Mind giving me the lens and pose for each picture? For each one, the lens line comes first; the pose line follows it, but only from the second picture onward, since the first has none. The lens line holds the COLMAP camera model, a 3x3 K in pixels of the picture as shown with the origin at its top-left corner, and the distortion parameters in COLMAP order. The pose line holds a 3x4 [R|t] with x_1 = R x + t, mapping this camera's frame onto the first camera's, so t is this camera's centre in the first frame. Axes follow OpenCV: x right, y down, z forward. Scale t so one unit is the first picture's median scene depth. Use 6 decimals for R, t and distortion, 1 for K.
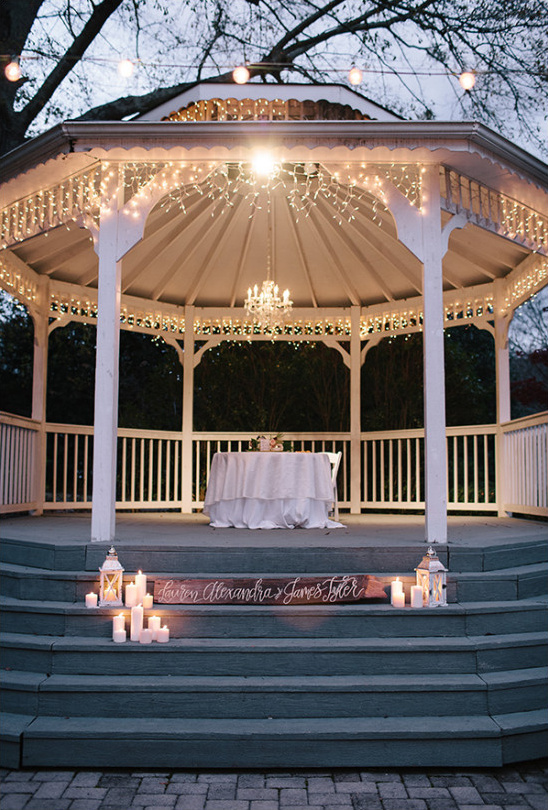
lens RADIAL K [[936.5, 0, 274.0], [0, 936.5, 405.0], [0, 0, 1]] dist [-0.053322, 0.014520]
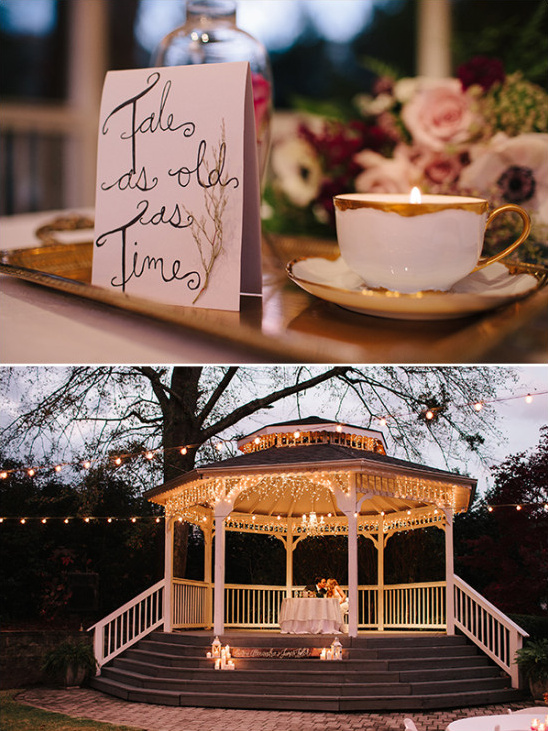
lens RADIAL K [[2709.3, 0, 274.0], [0, 2709.3, 365.5], [0, 0, 1]] dist [-0.298688, -1.687961]
pose [[0.938494, -0.032461, -0.343767, 2.294946], [0.025128, 0.999352, -0.025768, -0.357982], [0.344380, 0.015545, 0.938701, -5.344385]]
